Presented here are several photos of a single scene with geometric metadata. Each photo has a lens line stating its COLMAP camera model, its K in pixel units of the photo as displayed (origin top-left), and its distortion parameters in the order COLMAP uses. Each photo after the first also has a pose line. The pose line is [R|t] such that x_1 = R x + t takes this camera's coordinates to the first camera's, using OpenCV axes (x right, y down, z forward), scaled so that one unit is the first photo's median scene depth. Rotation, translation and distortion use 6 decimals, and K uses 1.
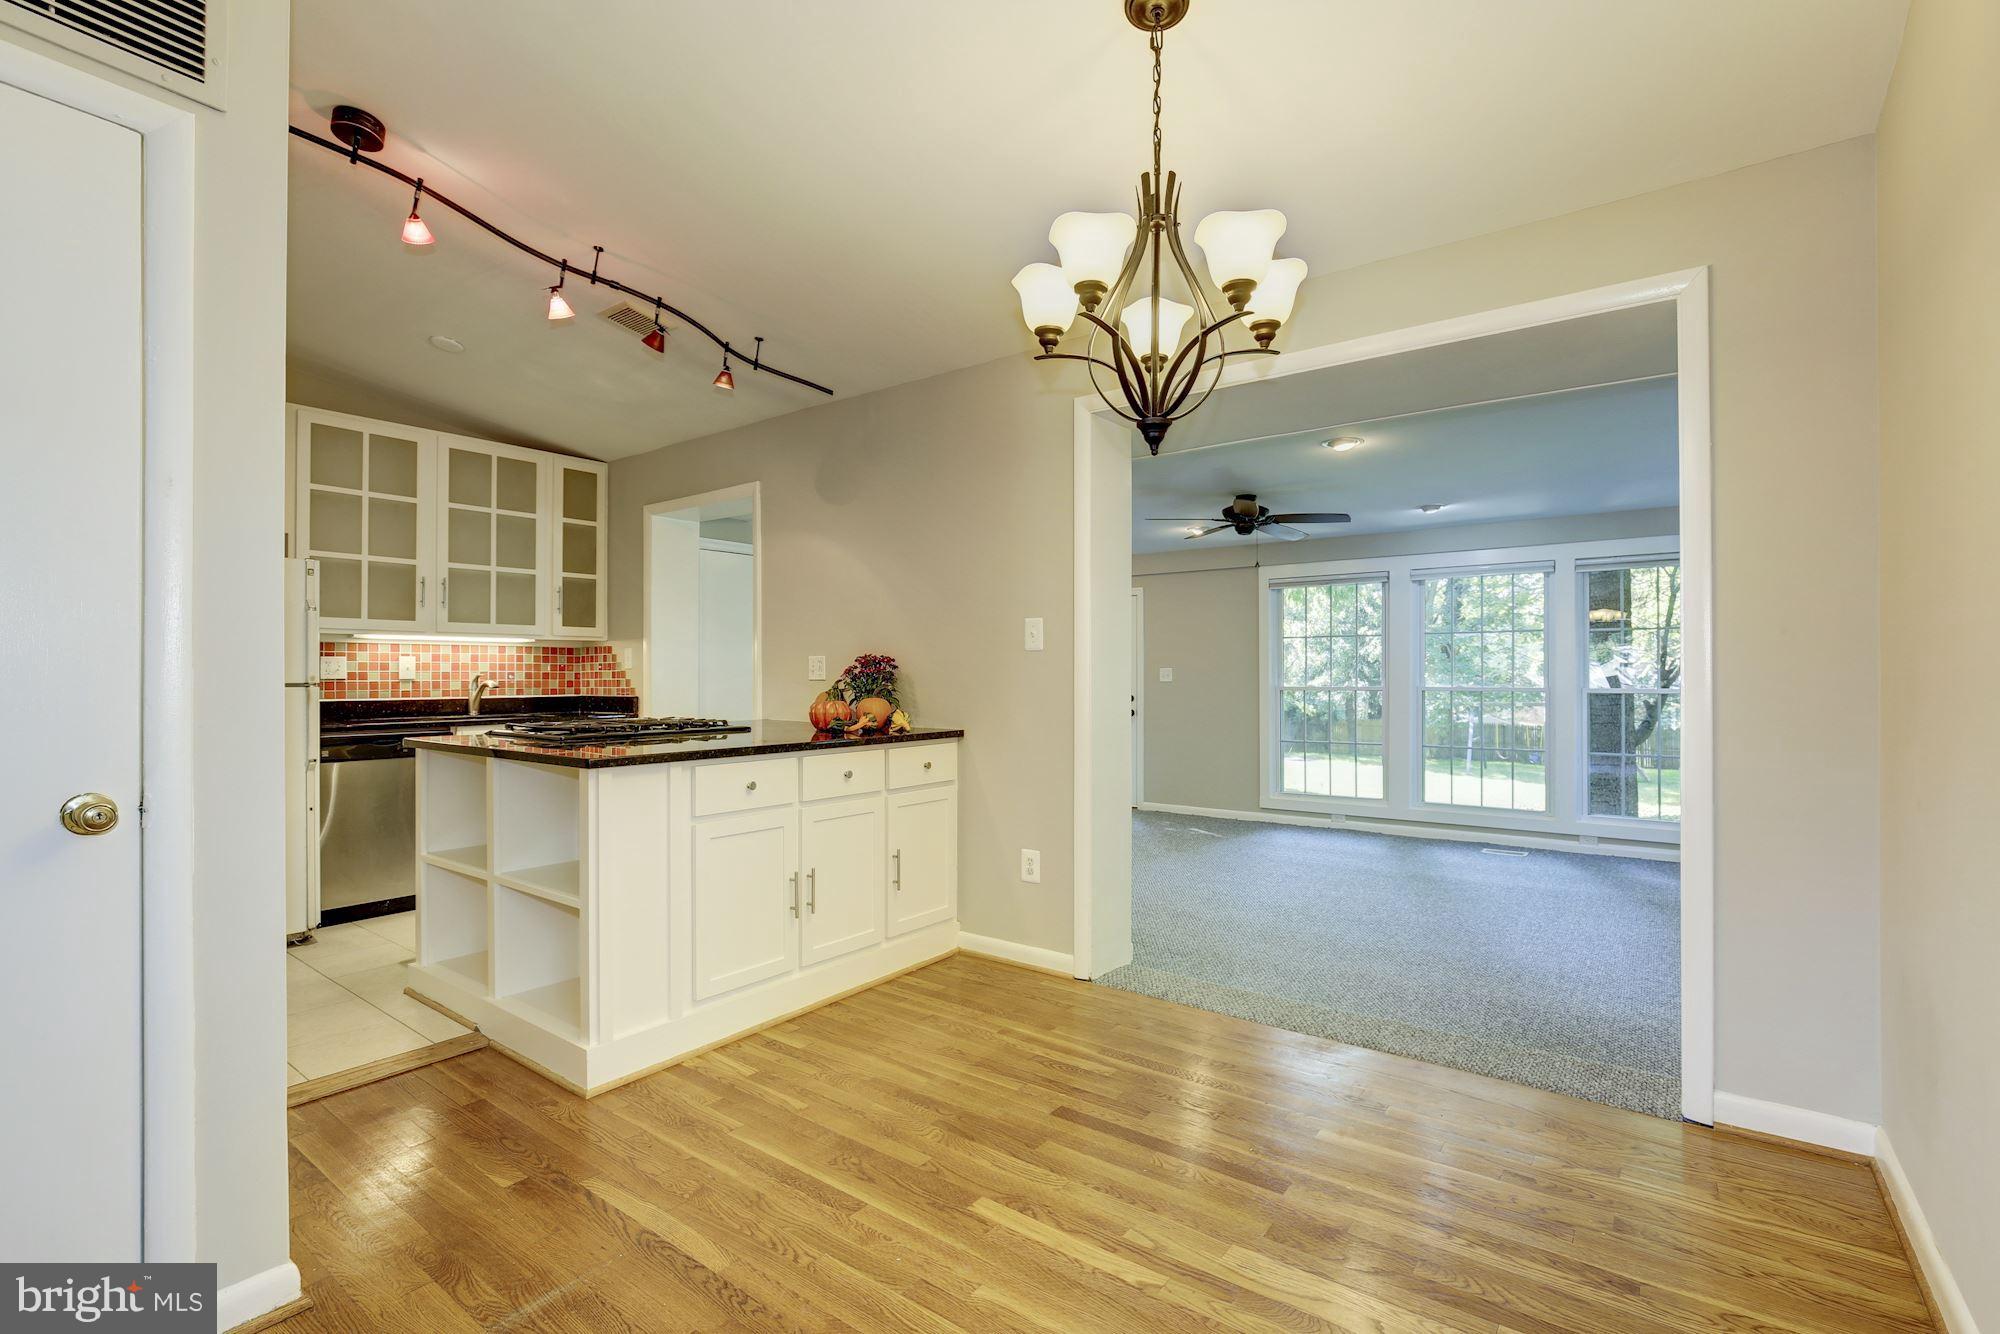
lens RADIAL K [[921.8, 0, 998.8], [0, 921.8, 679.2], [0, 0, 1]] dist [-0.013202, 0.000441]
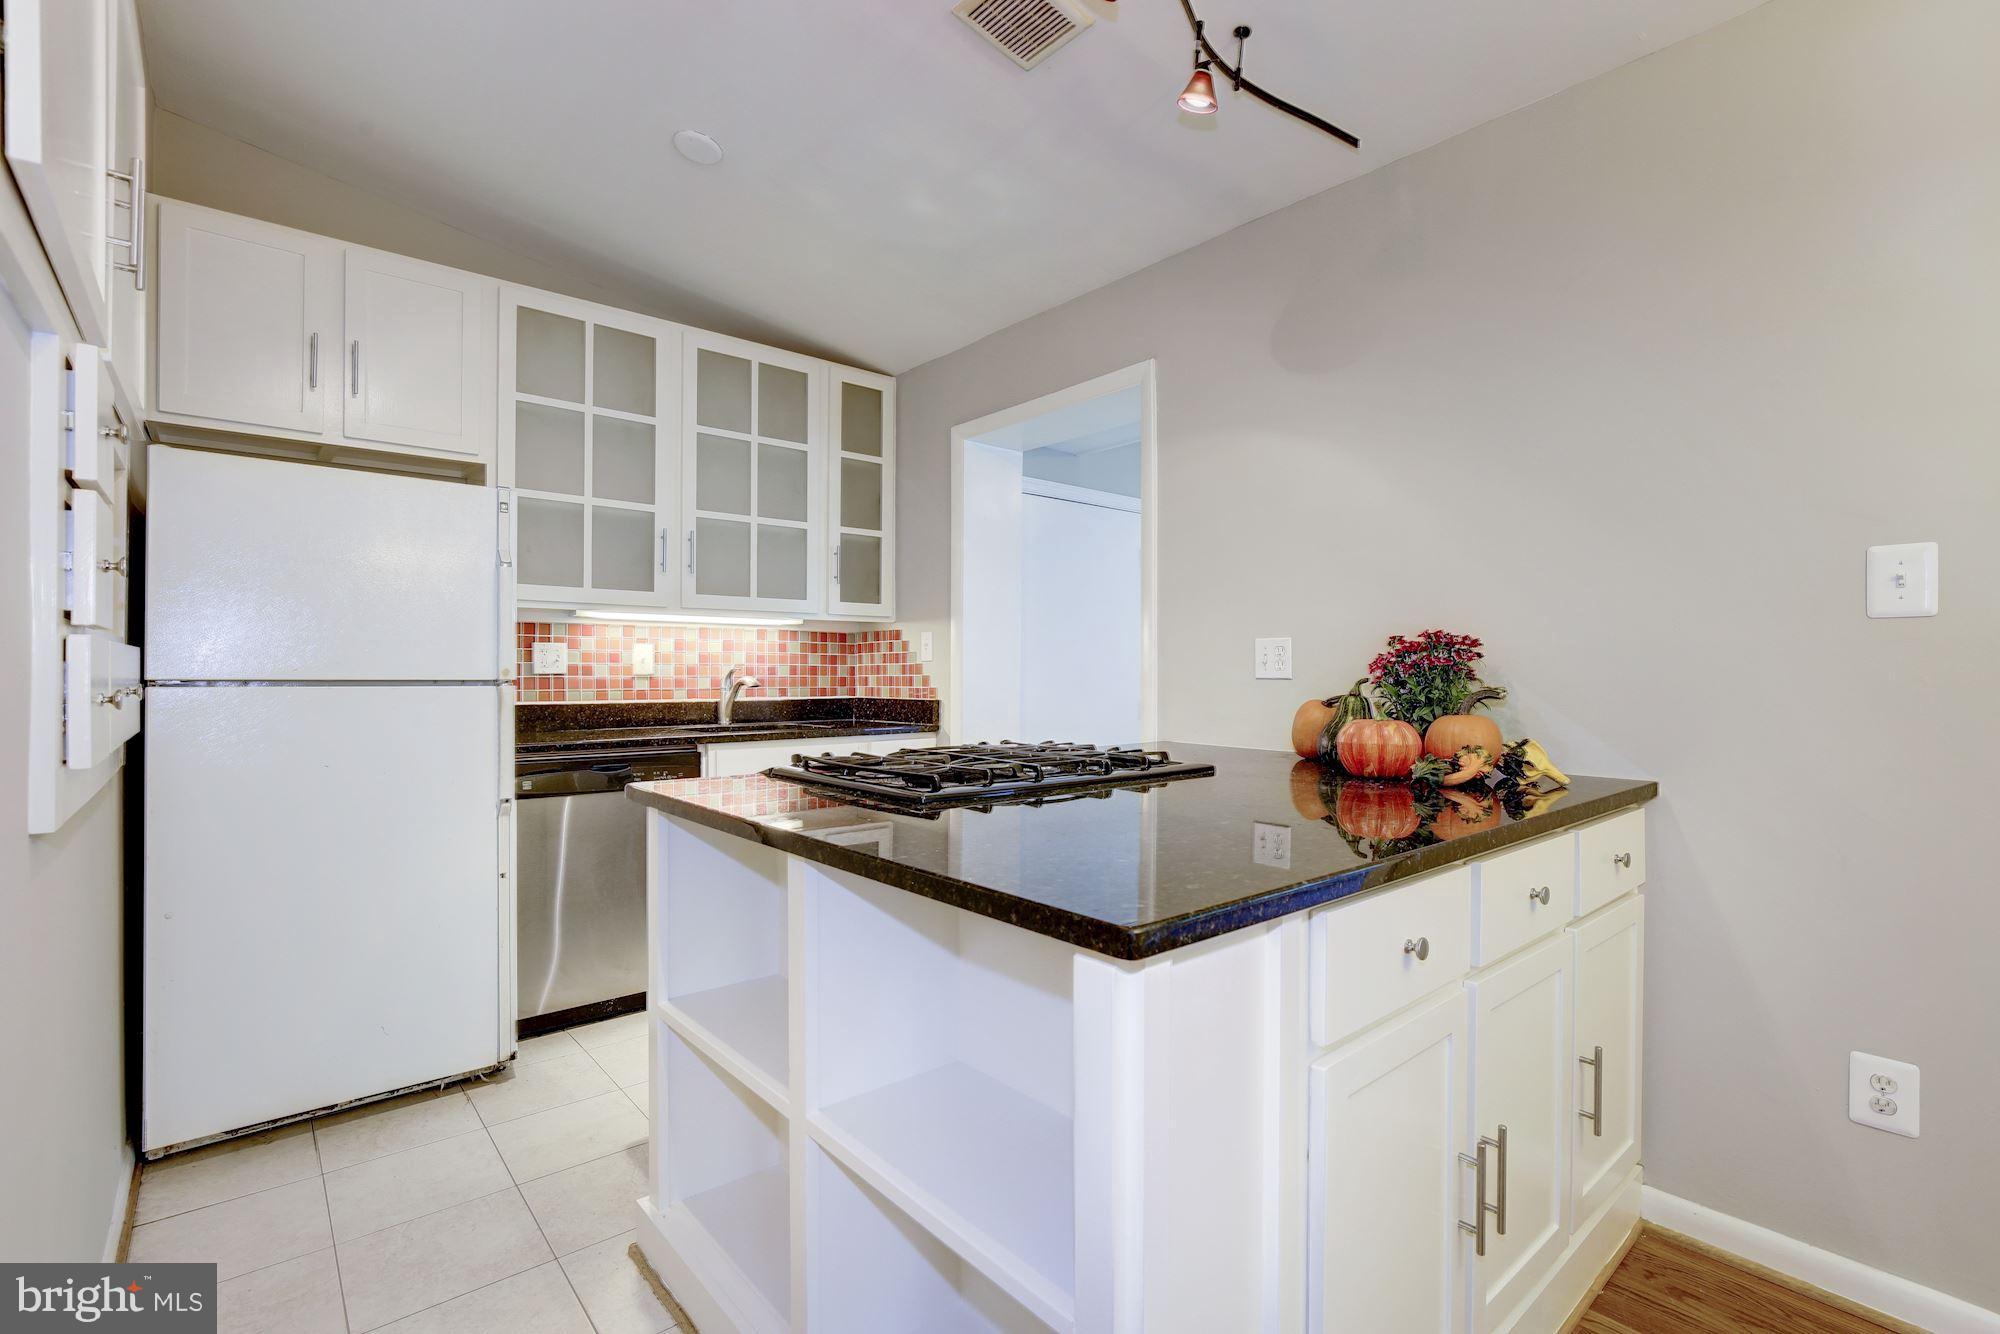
lens RADIAL K [[921.8, 0, 1006.2], [0, 921.8, 673.9], [0, 0, 1]] dist [-0.013202, 0.000441]
pose [[0.978876, 0.003683, -0.204423, -0.227250], [-0.004223, 0.999989, -0.002204, -0.000034], [0.204412, 0.003020, 0.978880, 0.365804]]
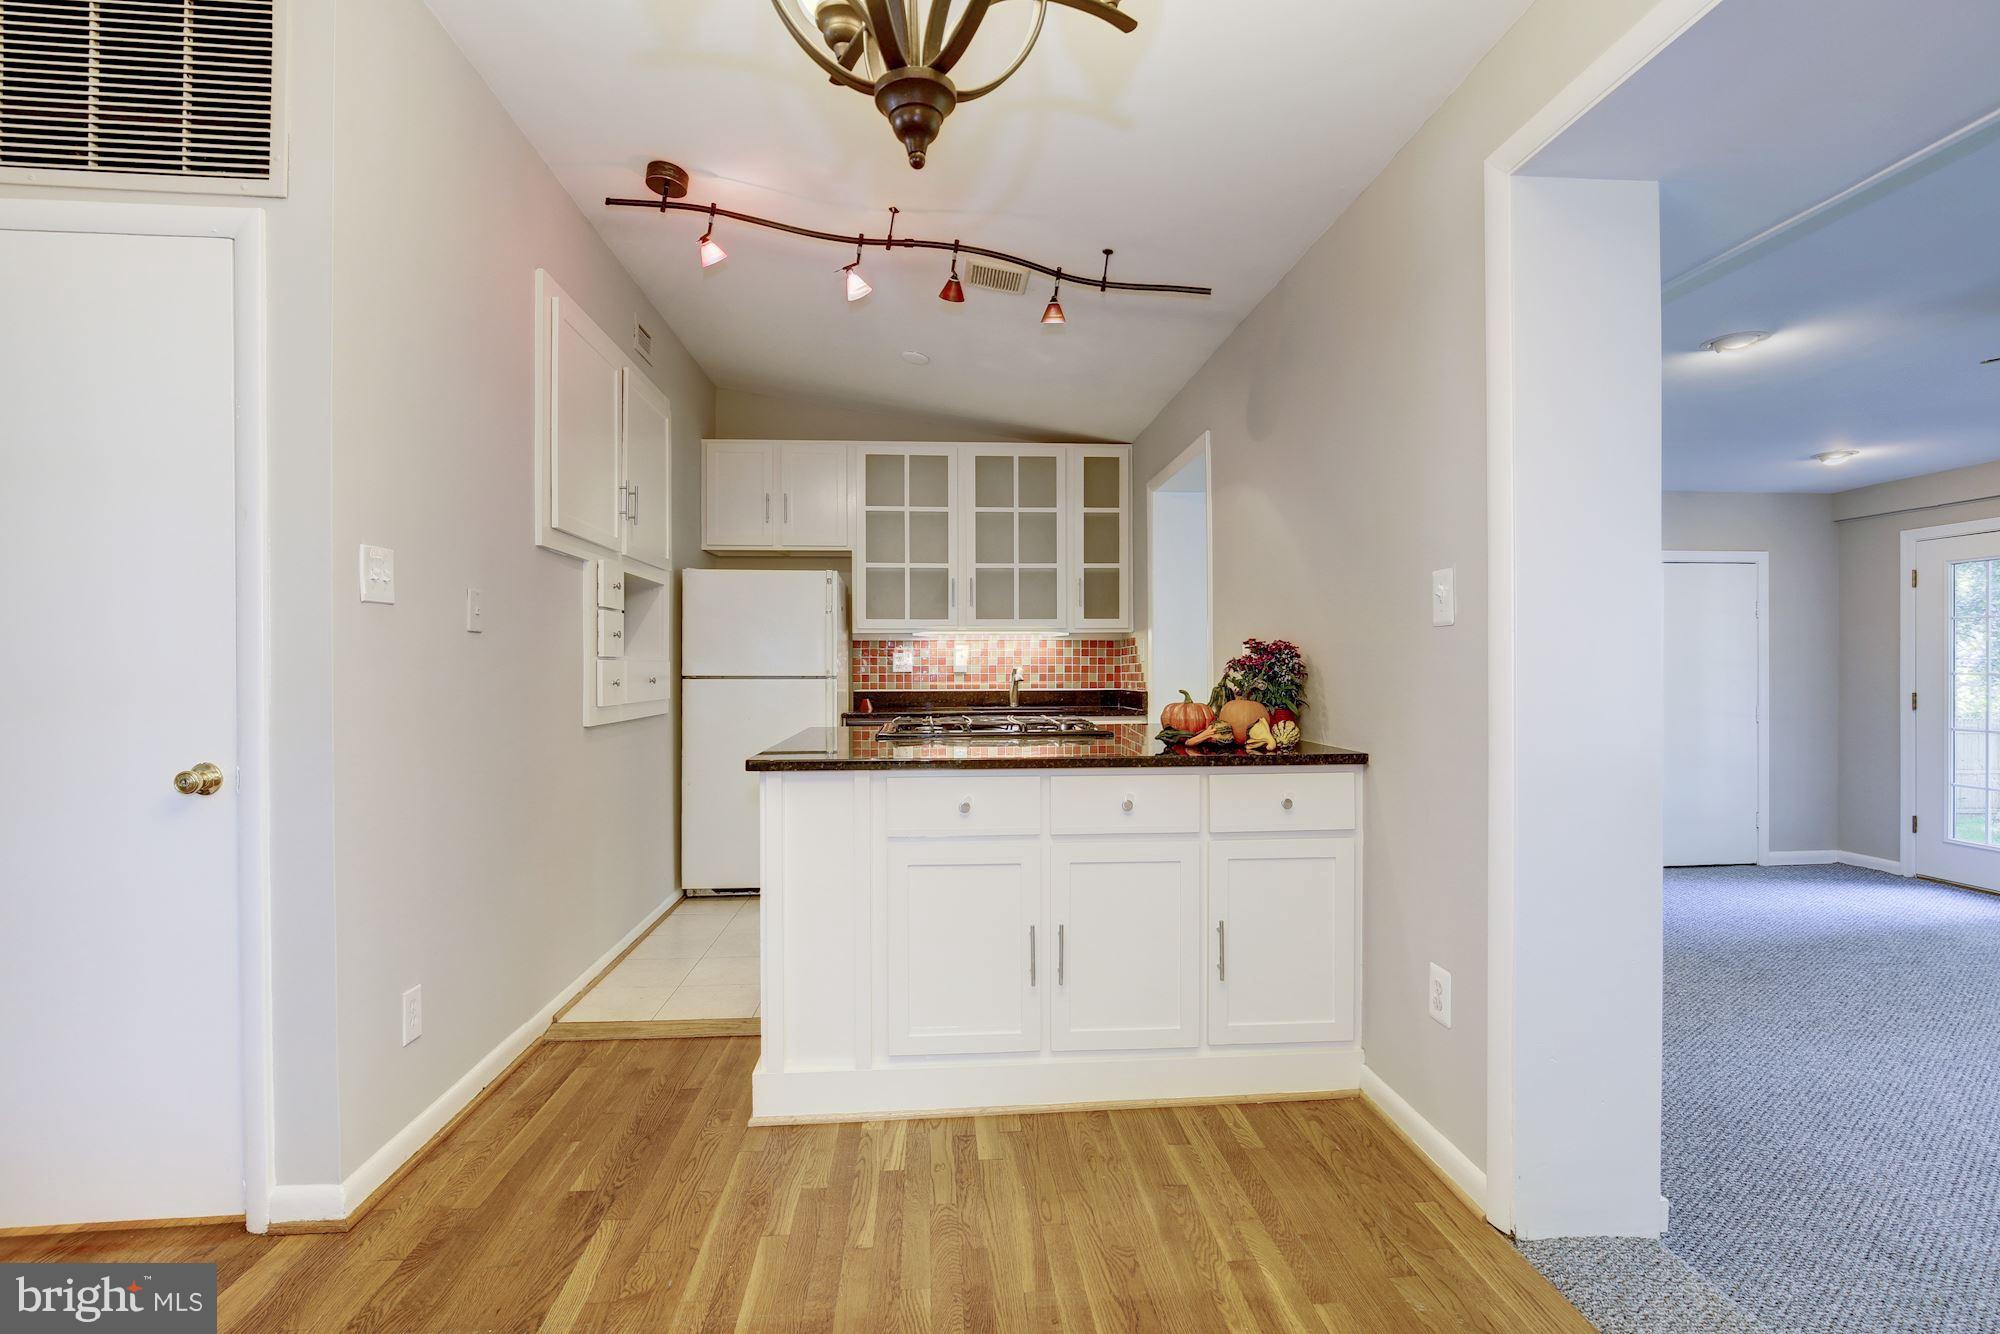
lens RADIAL K [[921.8, 0, 969.6], [0, 921.8, 671.3], [0, 0, 1]] dist [-0.013202, 0.000441]
pose [[0.653228, 0.000845, -0.757161, 0.215042], [-0.001107, 0.999999, 0.000161, -0.001477], [0.757160, 0.000733, 0.653229, 0.303002]]
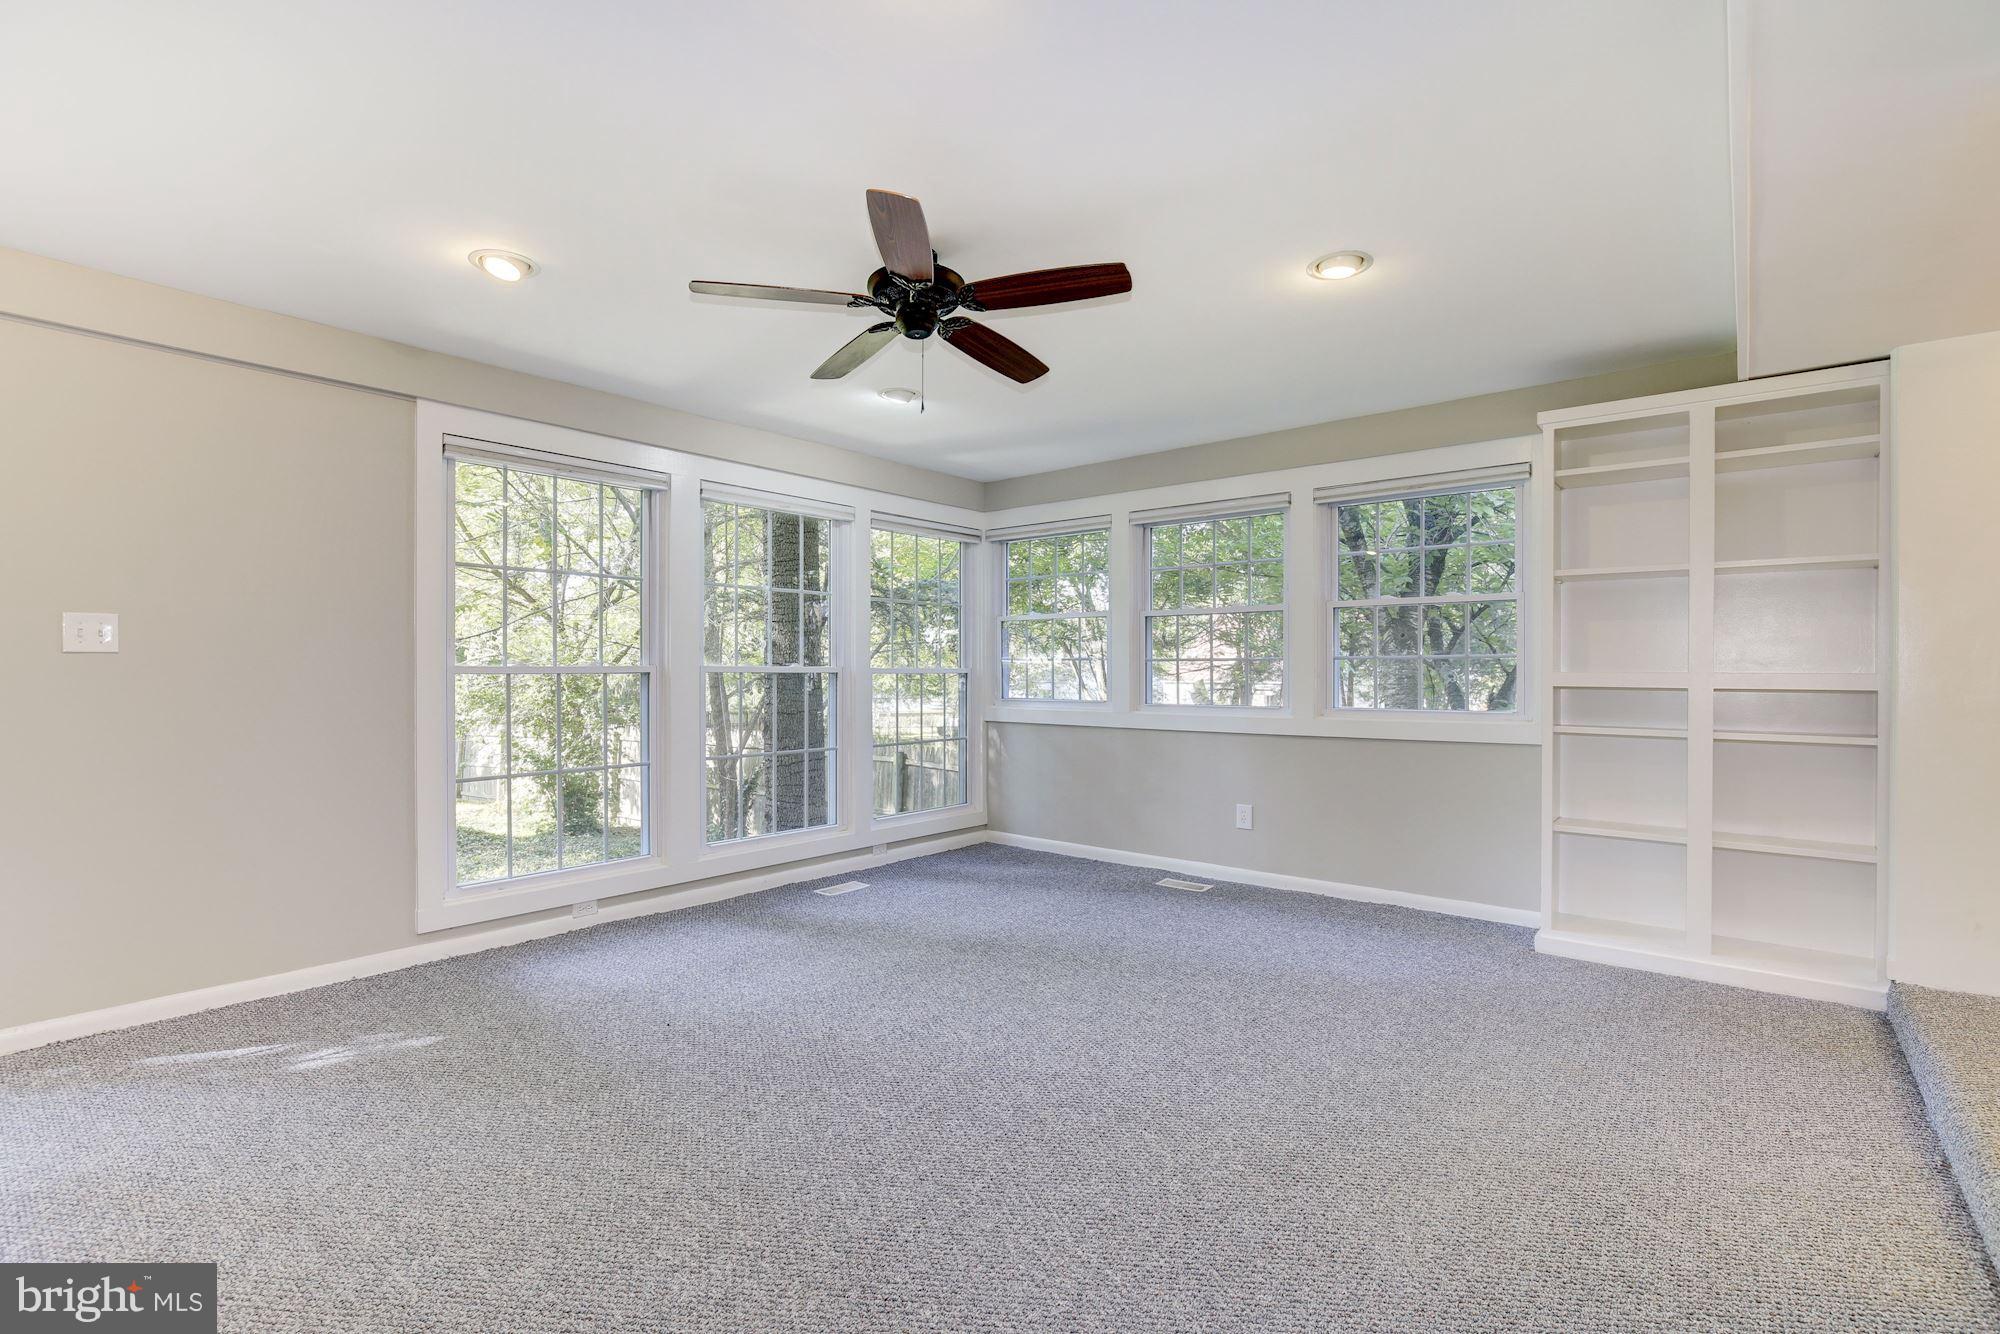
lens RADIAL K [[921.8, 0, 1016.1], [0, 921.8, 672.5], [0, 0, 1]] dist [-0.013202, 0.000441]
pose [[0.042972, -0.005589, 0.999061, -0.254792], [0.000198, 0.999984, 0.005585, 0.015268], [-0.999076, -0.000042, 0.042973, 1.154503]]
